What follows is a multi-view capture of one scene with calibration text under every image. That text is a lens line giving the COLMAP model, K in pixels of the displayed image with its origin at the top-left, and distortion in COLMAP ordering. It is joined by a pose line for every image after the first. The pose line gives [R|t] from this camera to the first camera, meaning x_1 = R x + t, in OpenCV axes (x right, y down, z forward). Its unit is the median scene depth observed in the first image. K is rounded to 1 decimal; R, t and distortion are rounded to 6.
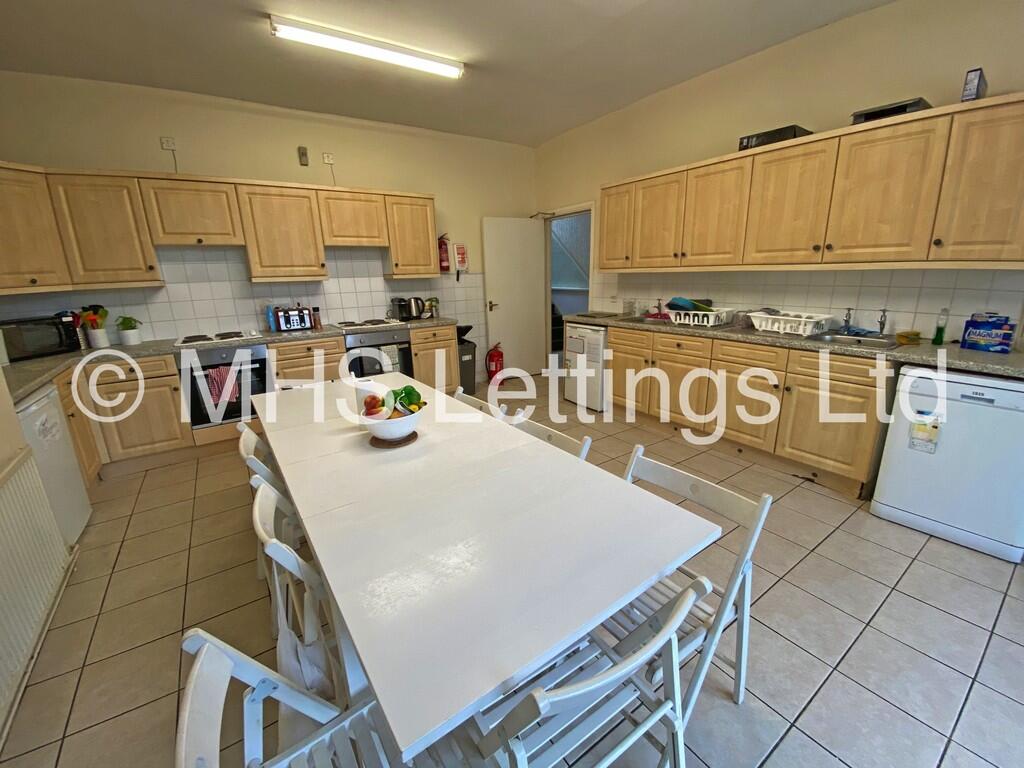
lens RADIAL K [[418.5, 0, 512.0], [0, 418.5, 384.0], [0, 0, 1]] dist [0.024639, -0.025159]
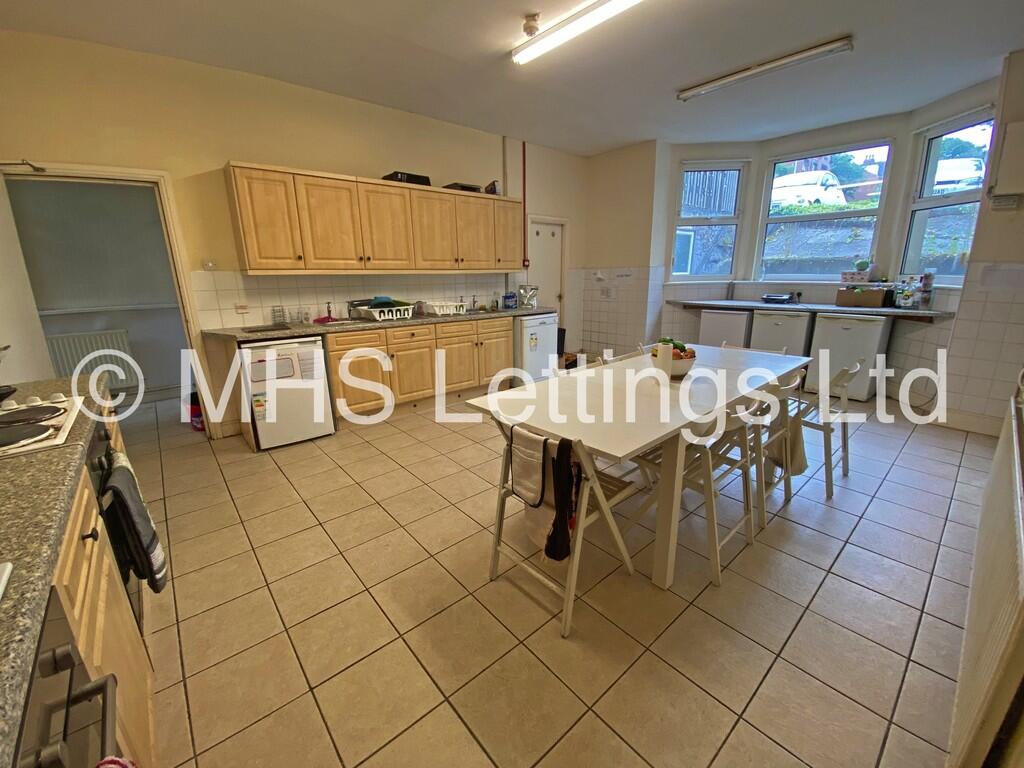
lens RADIAL K [[418.5, 0, 512.0], [0, 418.5, 384.0], [0, 0, 1]] dist [0.024639, -0.025159]
pose [[-0.113052, -0.234210, 0.965590, -0.788044], [0.267663, 0.928715, 0.256604, -0.184653], [-0.956857, 0.287462, -0.042304, 0.783421]]
